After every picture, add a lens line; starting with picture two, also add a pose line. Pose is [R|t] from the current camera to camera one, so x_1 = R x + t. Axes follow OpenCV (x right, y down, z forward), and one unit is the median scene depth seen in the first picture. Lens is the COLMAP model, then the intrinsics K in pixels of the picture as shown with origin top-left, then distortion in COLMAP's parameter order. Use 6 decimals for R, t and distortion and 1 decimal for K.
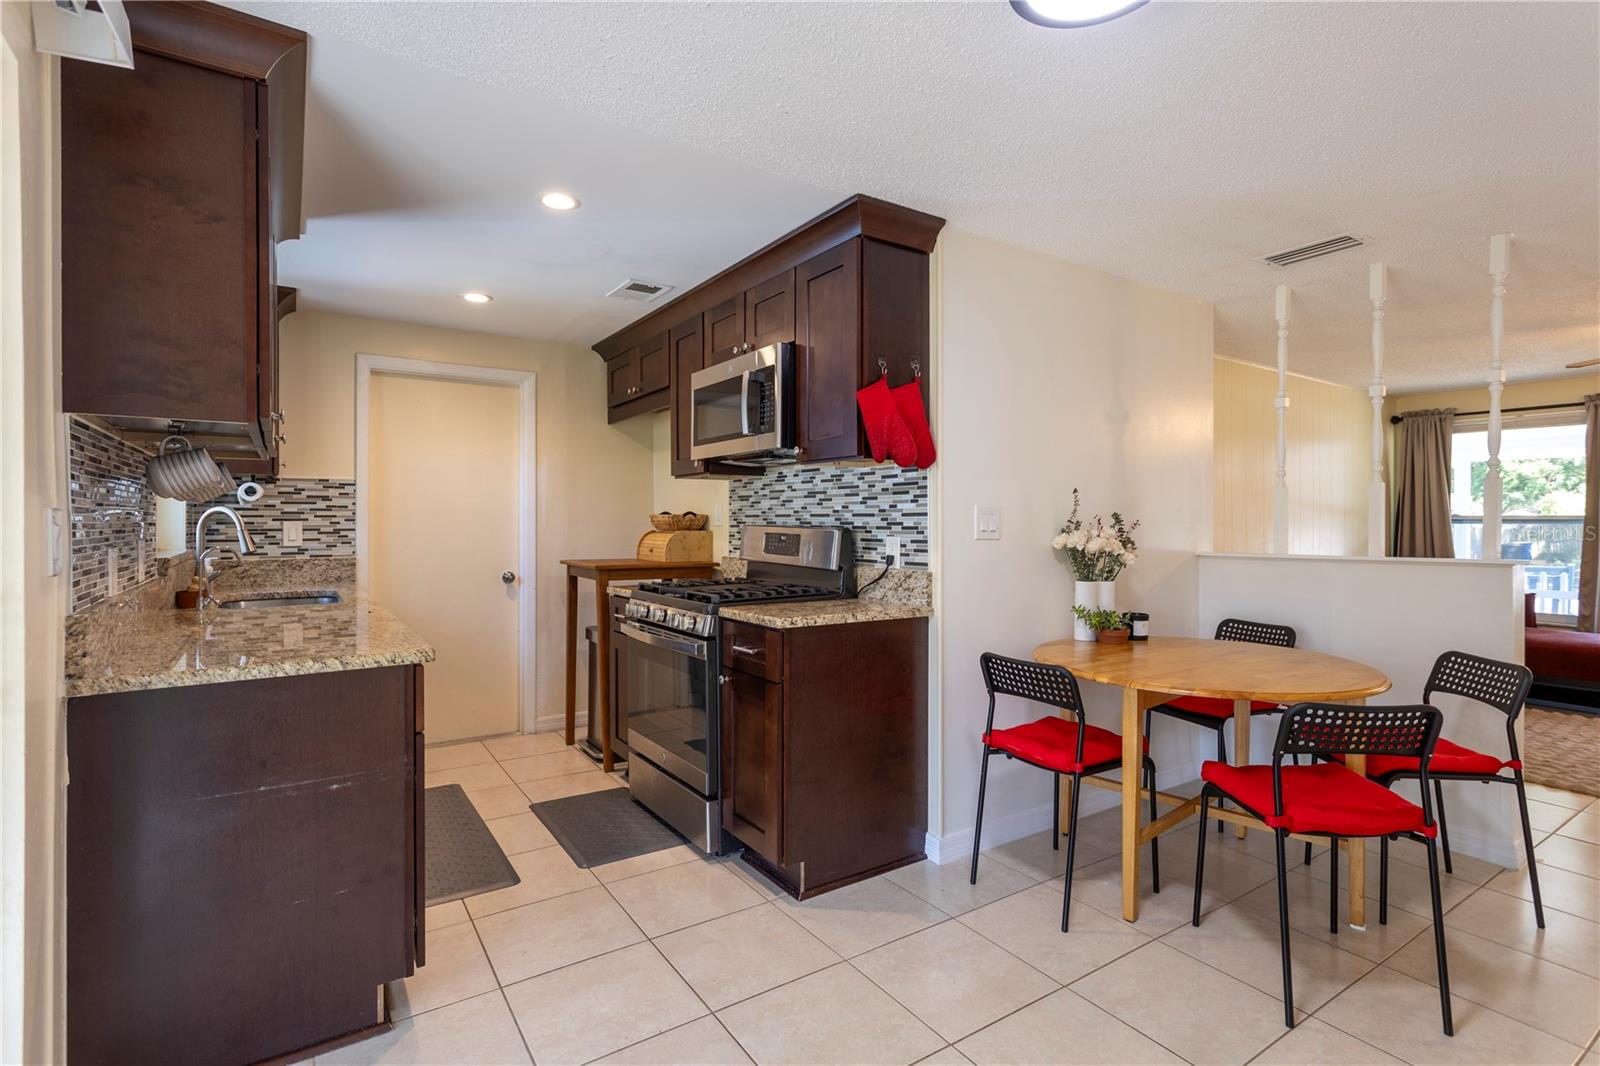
lens RADIAL K [[746.9, 0, 796.6], [0, 746.9, 520.8], [0, 0, 1]] dist [-0.002184, 0.002158]
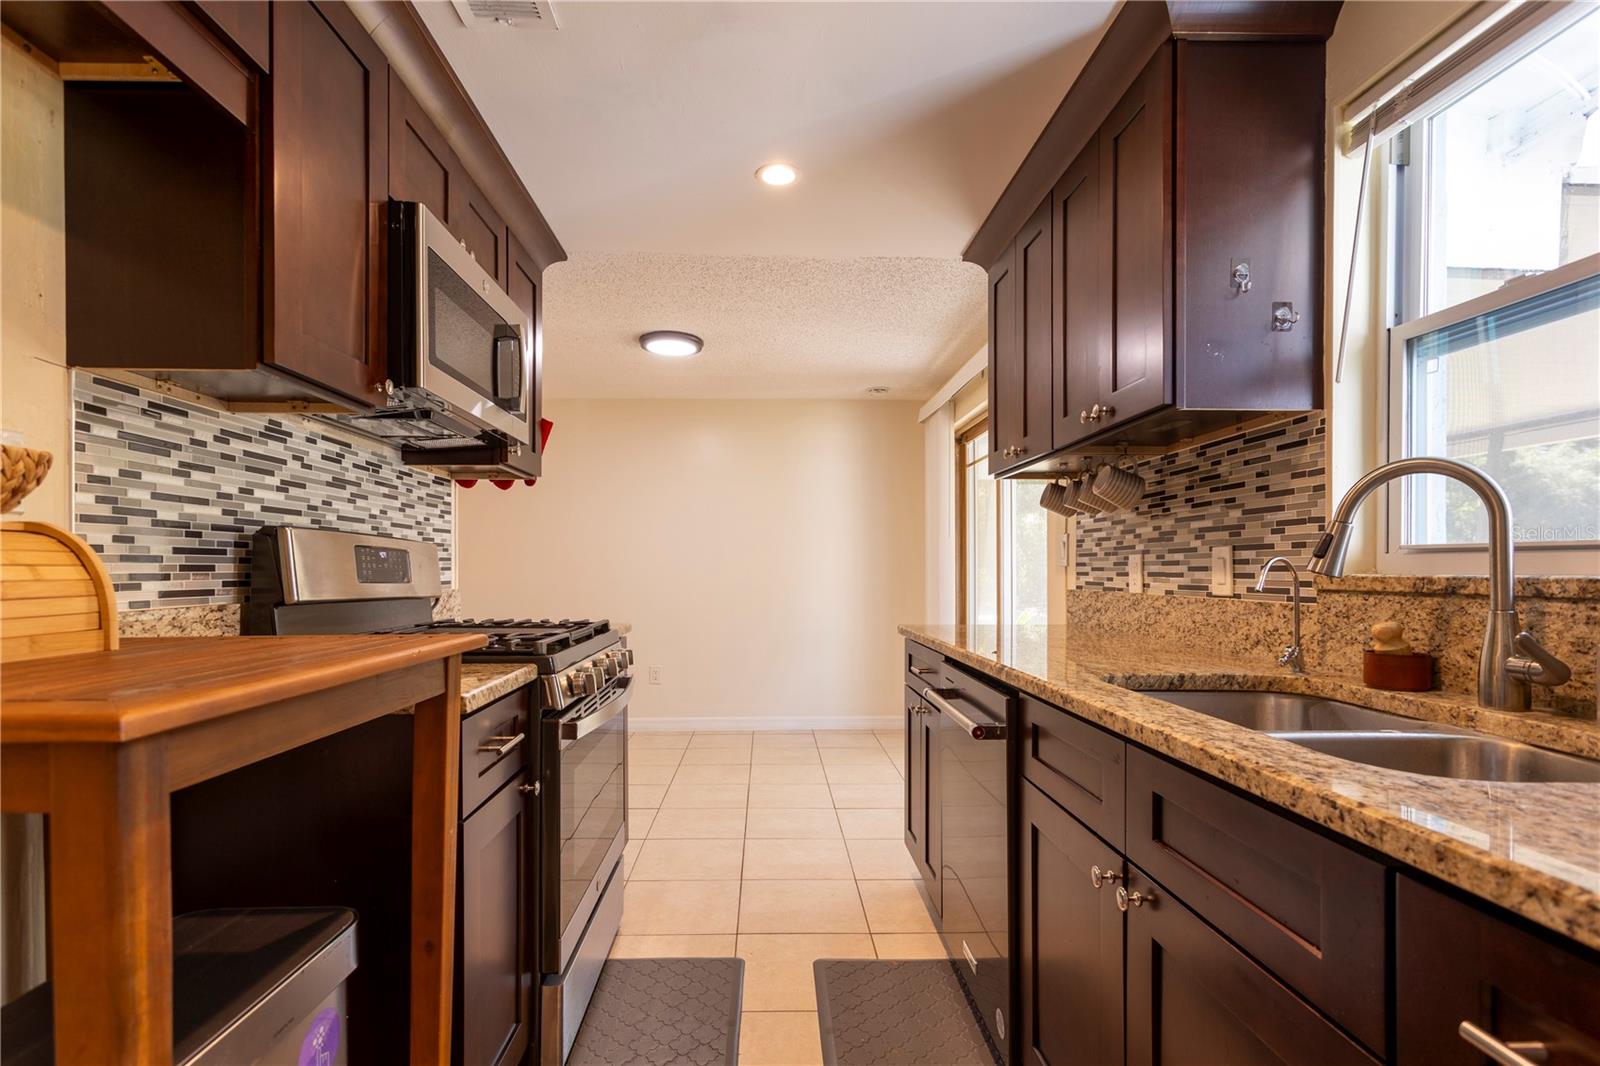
lens RADIAL K [[746.9, 0, 778.4], [0, 746.9, 573.2], [0, 0, 1]] dist [-0.002184, 0.002158]
pose [[-0.841903, -0.002687, 0.539622, -0.725788], [-0.000043, 0.999988, 0.004911, 0.041515], [-0.539629, 0.004111, -0.841893, 1.595285]]
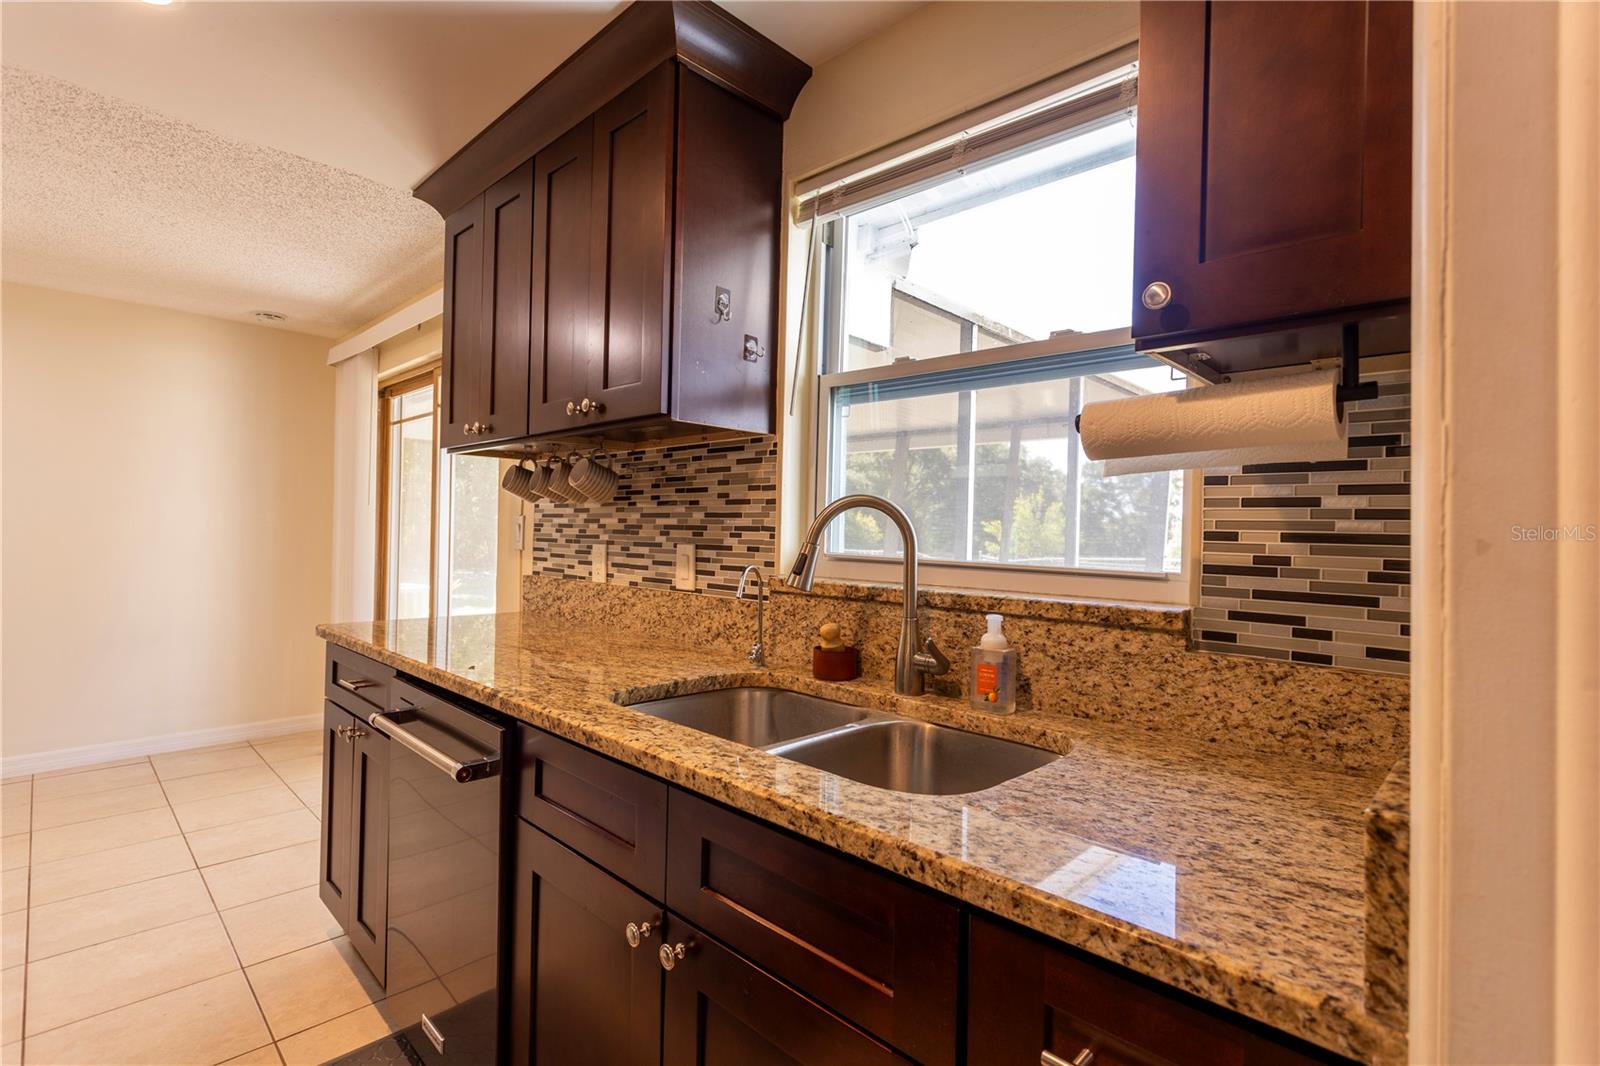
lens RADIAL K [[746.9, 0, 784.4], [0, 746.9, 524.3], [0, 0, 1]] dist [-0.002184, 0.002158]
pose [[-0.980653, -0.018737, -0.194857, -0.651193], [-0.017394, 0.999812, -0.008603, 0.005706], [0.194982, -0.005047, -0.980794, 1.543072]]
